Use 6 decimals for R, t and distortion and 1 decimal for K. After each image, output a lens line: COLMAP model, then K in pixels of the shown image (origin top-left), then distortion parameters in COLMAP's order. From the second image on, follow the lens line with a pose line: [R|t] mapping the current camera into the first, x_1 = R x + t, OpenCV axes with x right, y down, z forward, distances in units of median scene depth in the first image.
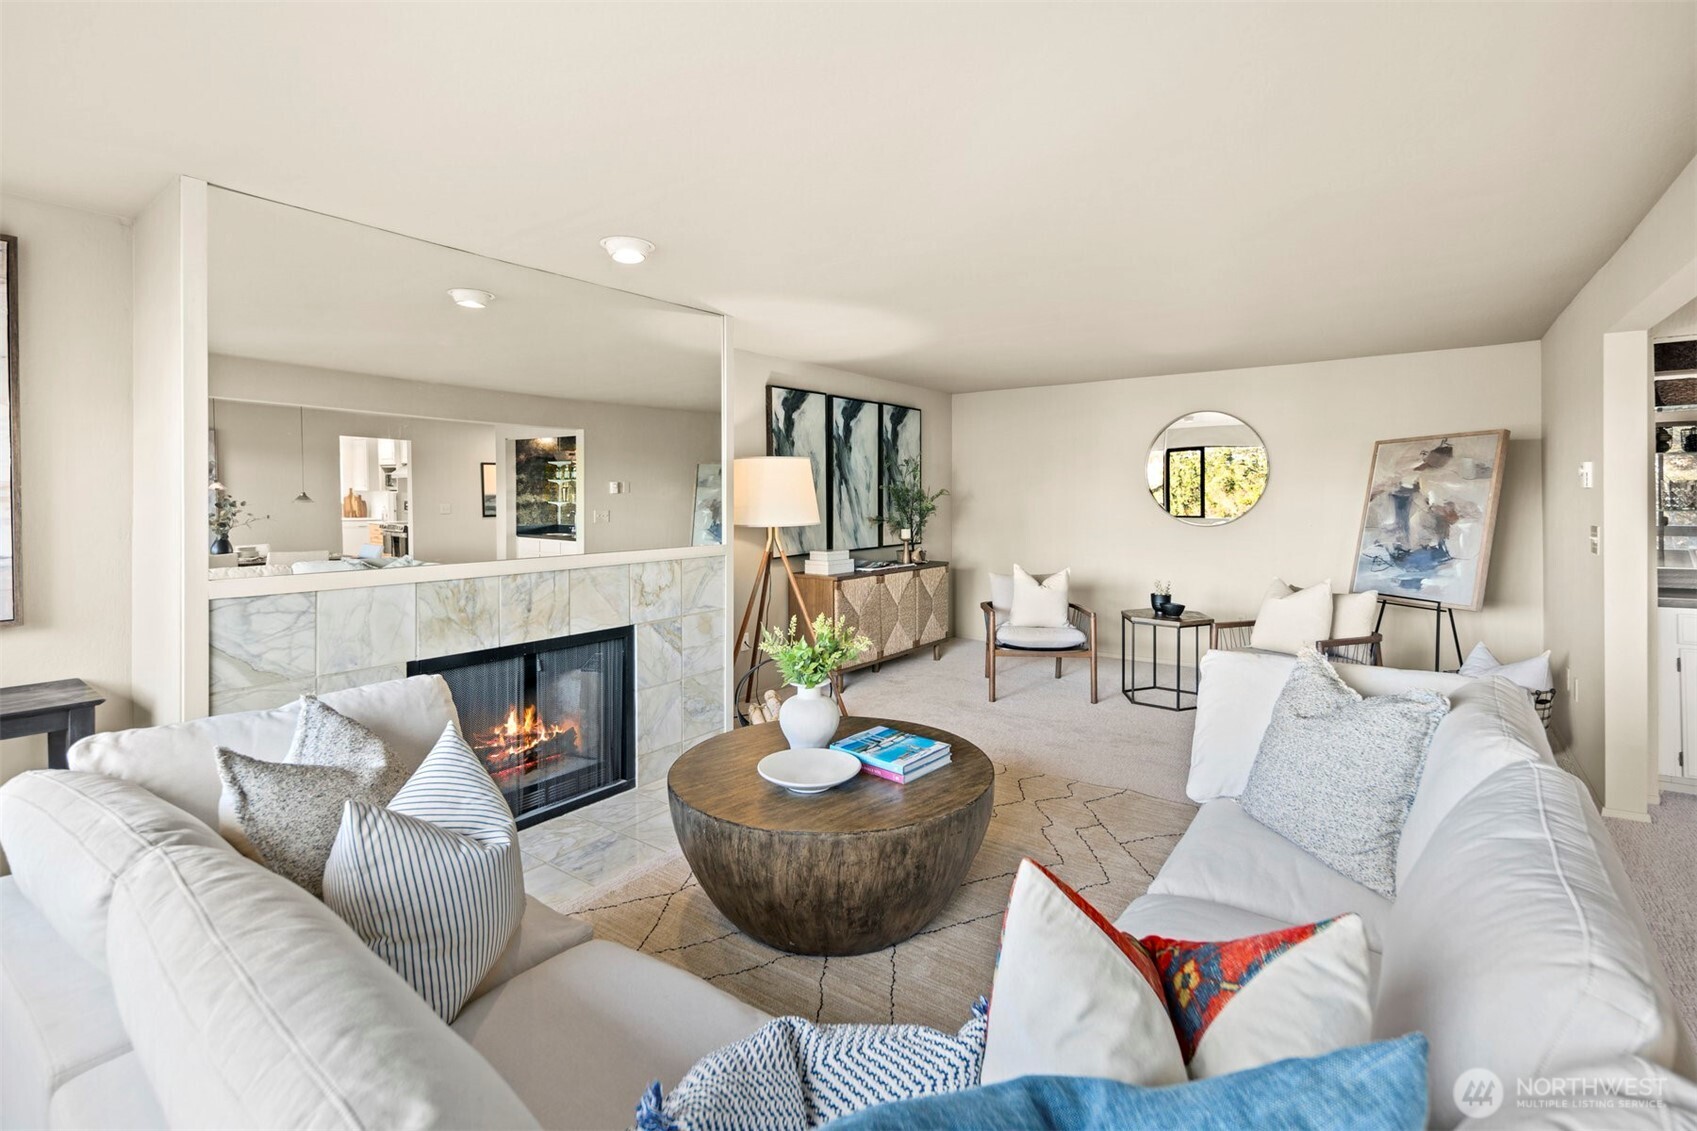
lens RADIAL K [[765.3, 0, 850.5], [0, 765.3, 487.4], [0, 0, 1]] dist [0.001698, 0.000100]
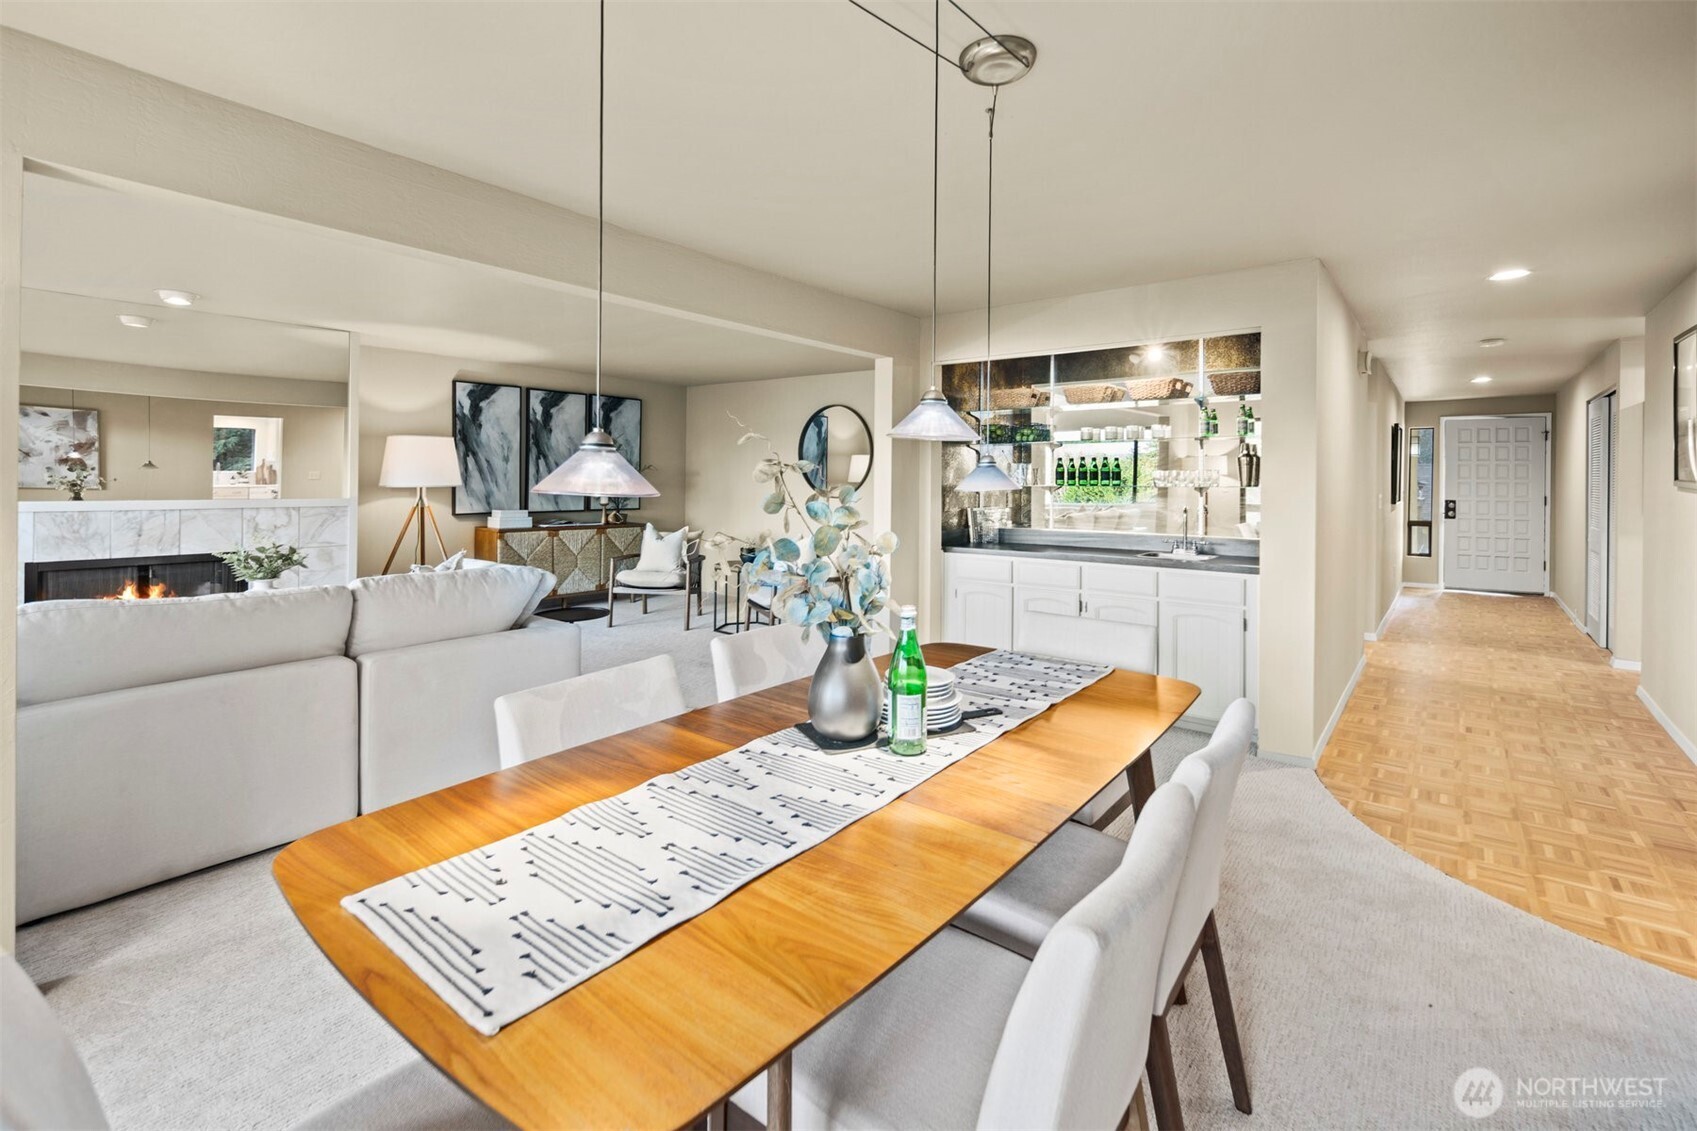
lens RADIAL K [[758.4, 0, 848.3], [0, 758.4, 472.3], [0, 0, 1]] dist [0.003779, 0.000415]
pose [[0.999251, 0.016763, -0.034874, 0.642432], [-0.016671, 0.999857, 0.002931, 0.007163], [0.034919, -0.002347, 0.999387, -0.272812]]
